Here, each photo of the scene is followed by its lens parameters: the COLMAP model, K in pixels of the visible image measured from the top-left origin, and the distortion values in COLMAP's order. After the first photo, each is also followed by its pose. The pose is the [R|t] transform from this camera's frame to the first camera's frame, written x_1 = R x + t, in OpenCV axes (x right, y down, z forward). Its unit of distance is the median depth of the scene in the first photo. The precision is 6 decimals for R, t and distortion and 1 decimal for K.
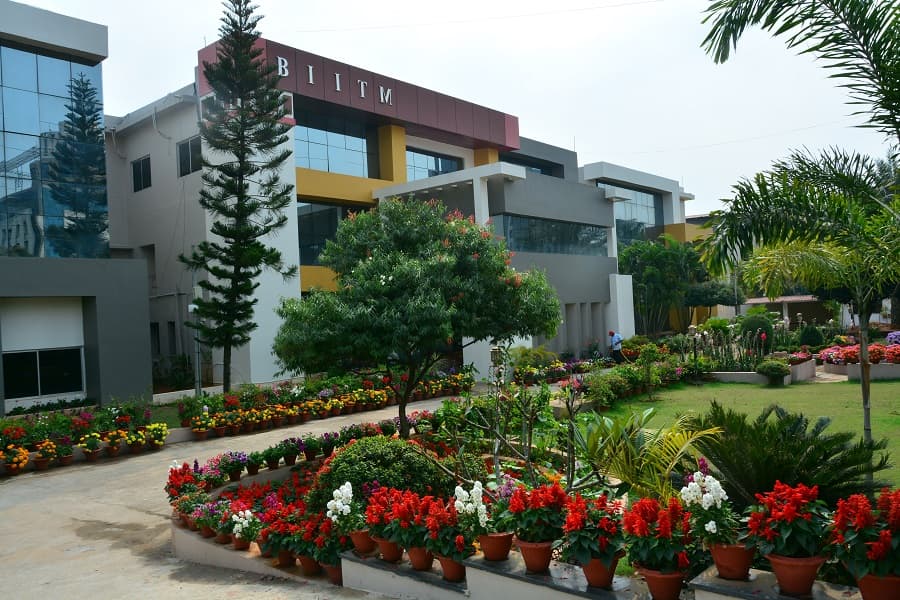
lens RADIAL K [[704.6, 0, 453.2], [0, 704.6, 301.9], [0, 0, 1]] dist [-0.039617, 0.005575]
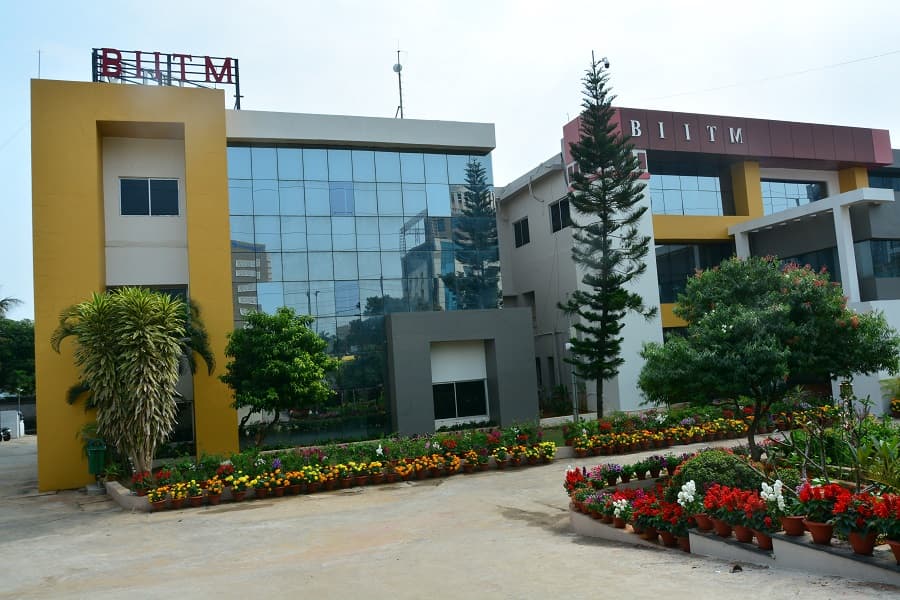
lens RADIAL K [[704.6, 0, 453.2], [0, 704.6, 301.9], [0, 0, 1]] dist [-0.039617, 0.005575]
pose [[0.873352, -0.050564, -0.484458, 0.040227], [0.031087, 0.998356, -0.048157, -0.016467], [0.486097, 0.026998, 0.873488, -0.148874]]
